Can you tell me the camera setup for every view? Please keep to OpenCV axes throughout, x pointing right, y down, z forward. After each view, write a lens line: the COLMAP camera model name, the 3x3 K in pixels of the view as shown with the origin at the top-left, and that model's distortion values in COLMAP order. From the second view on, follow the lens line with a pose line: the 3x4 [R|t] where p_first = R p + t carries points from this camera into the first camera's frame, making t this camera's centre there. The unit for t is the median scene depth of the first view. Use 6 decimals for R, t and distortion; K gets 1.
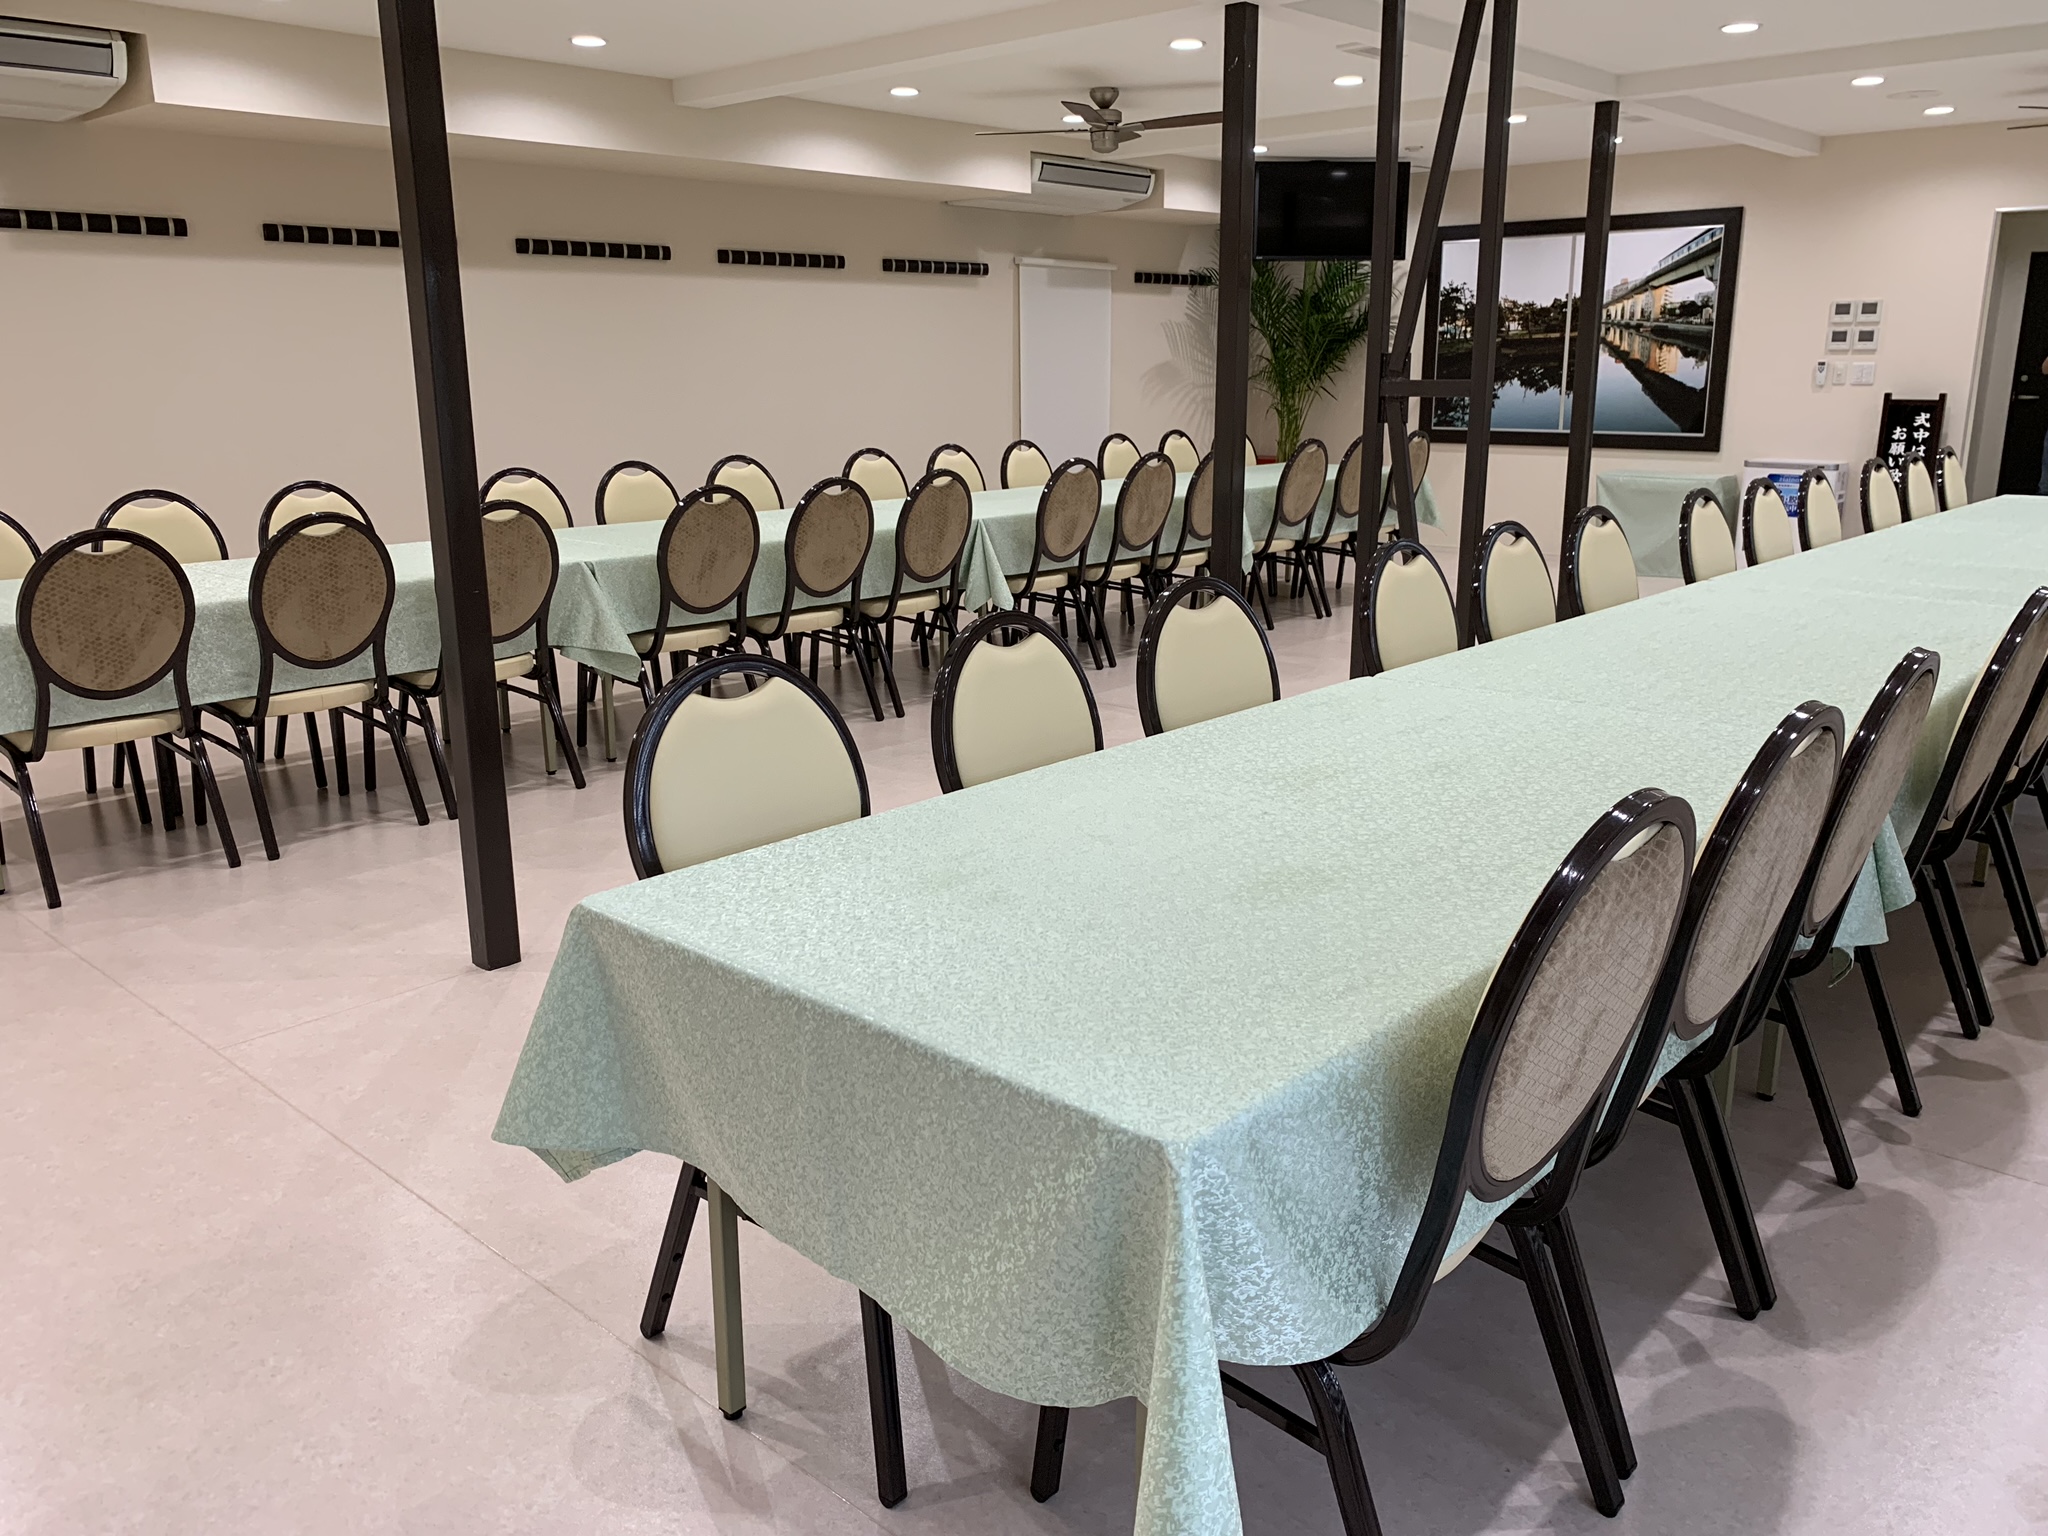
lens RADIAL K [[1586.5, 0, 1035.9], [0, 1586.5, 762.7], [0, 0, 1]] dist [0.002115, 0.000809]
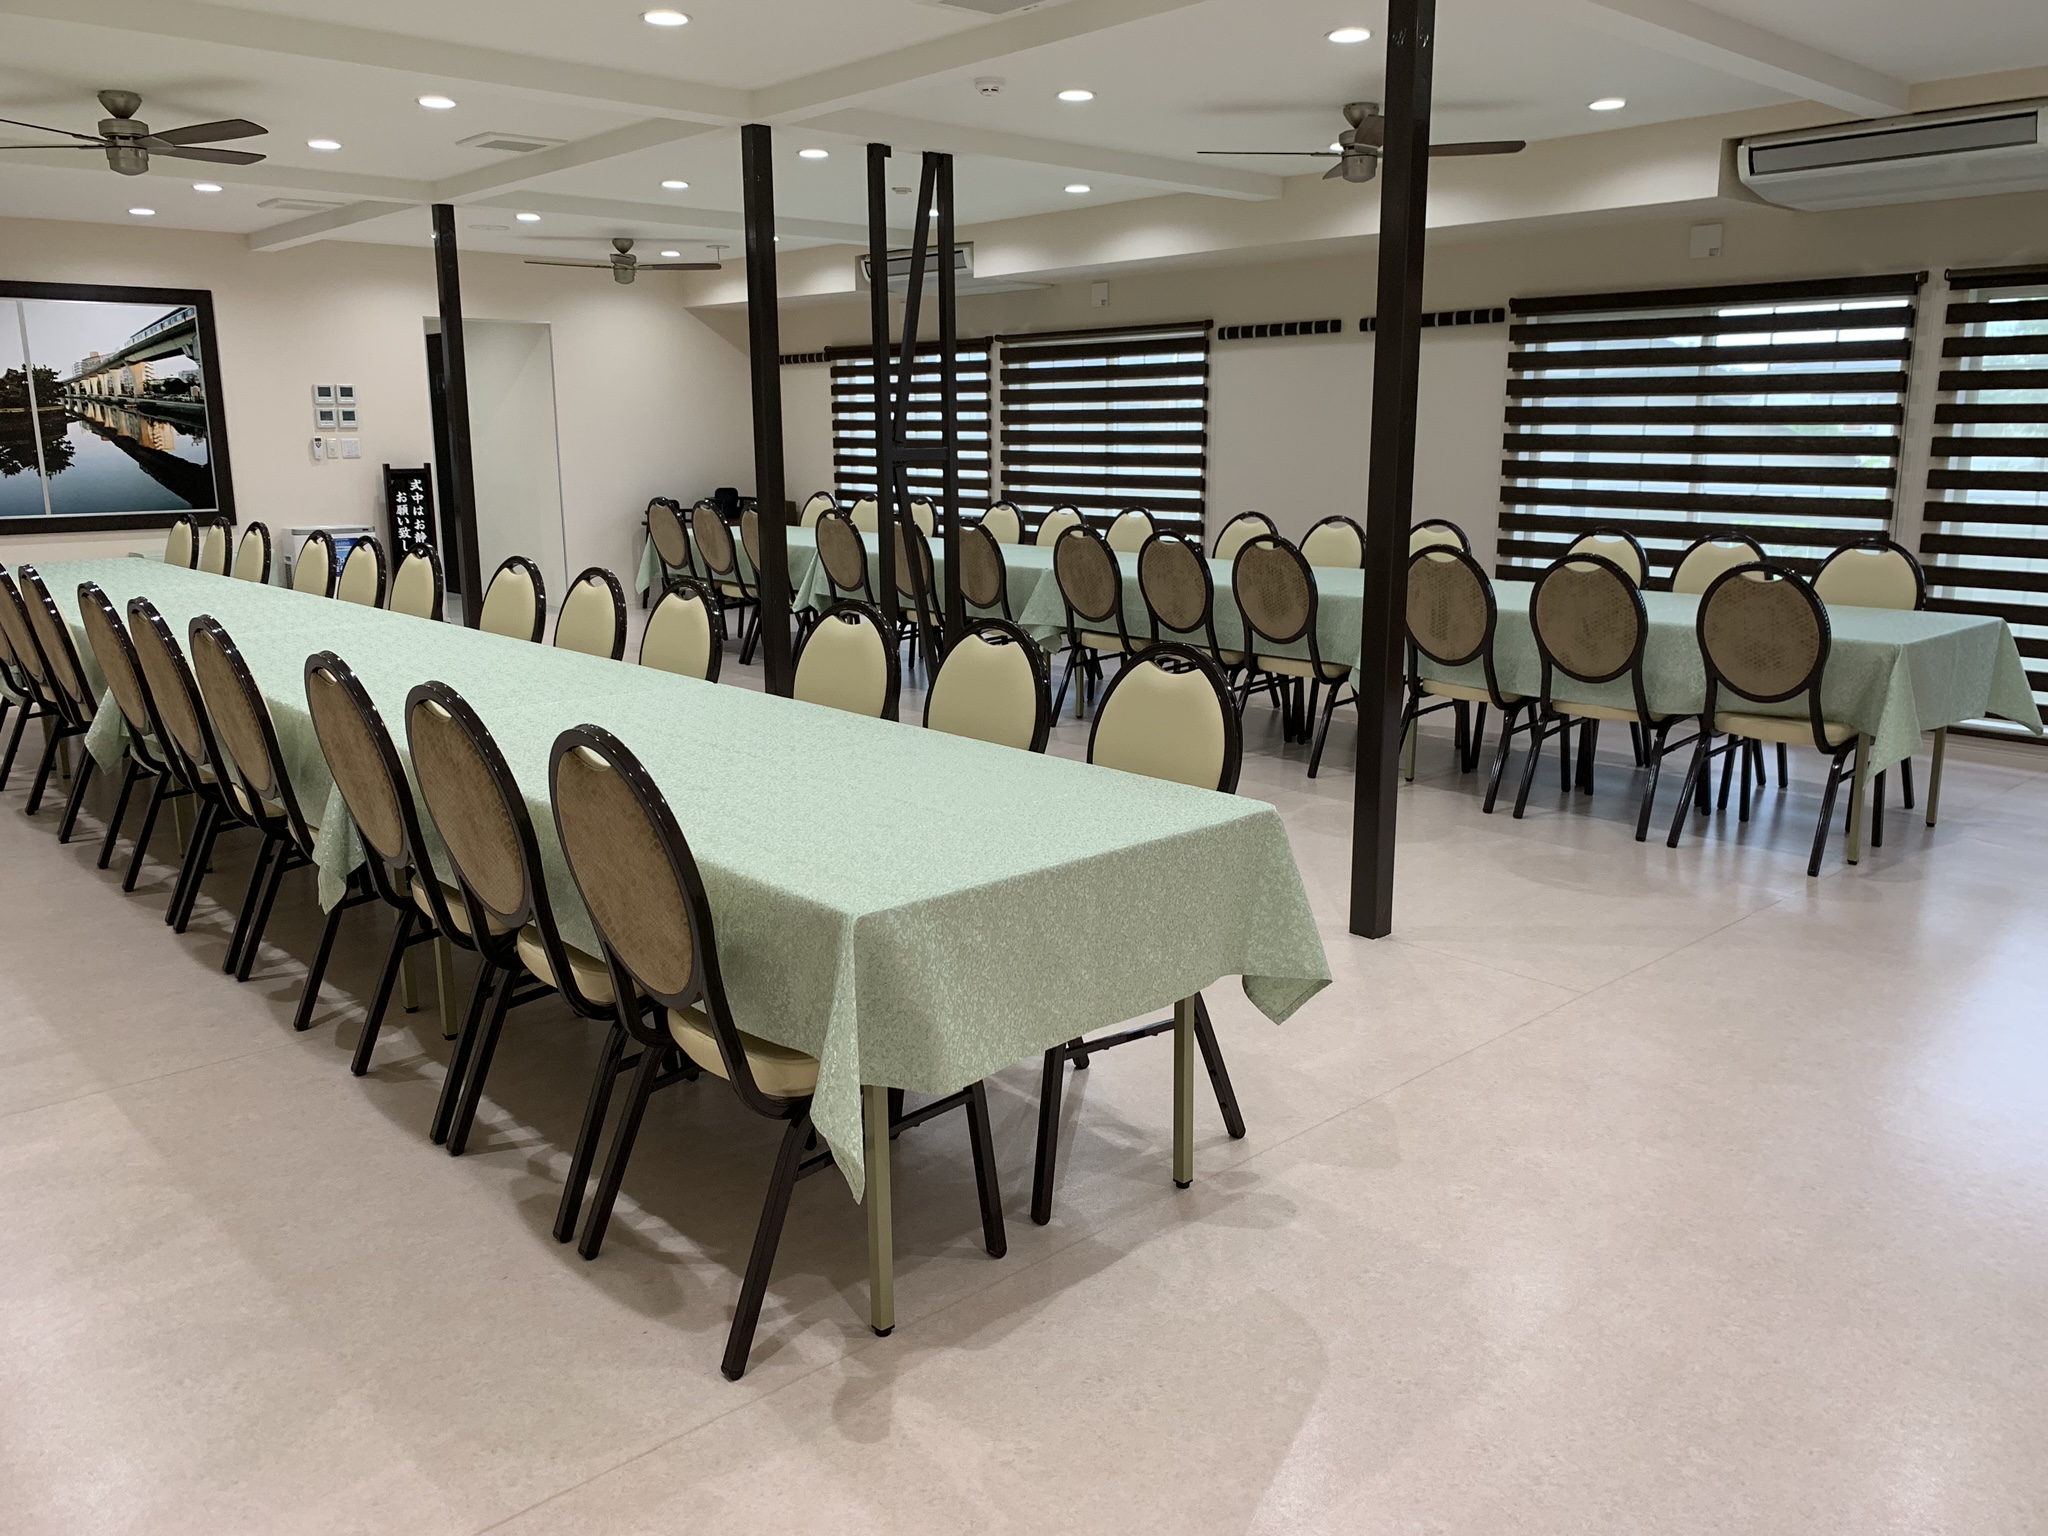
lens RADIAL K [[1586.5, 0, 1035.9], [0, 1586.5, 762.7], [0, 0, 1]] dist [0.002115, 0.000809]
pose [[0.075173, -0.203508, 0.976183, -0.575972], [0.250443, 0.951428, 0.179061, -0.104713], [-0.965208, 0.231018, 0.122489, 0.413181]]
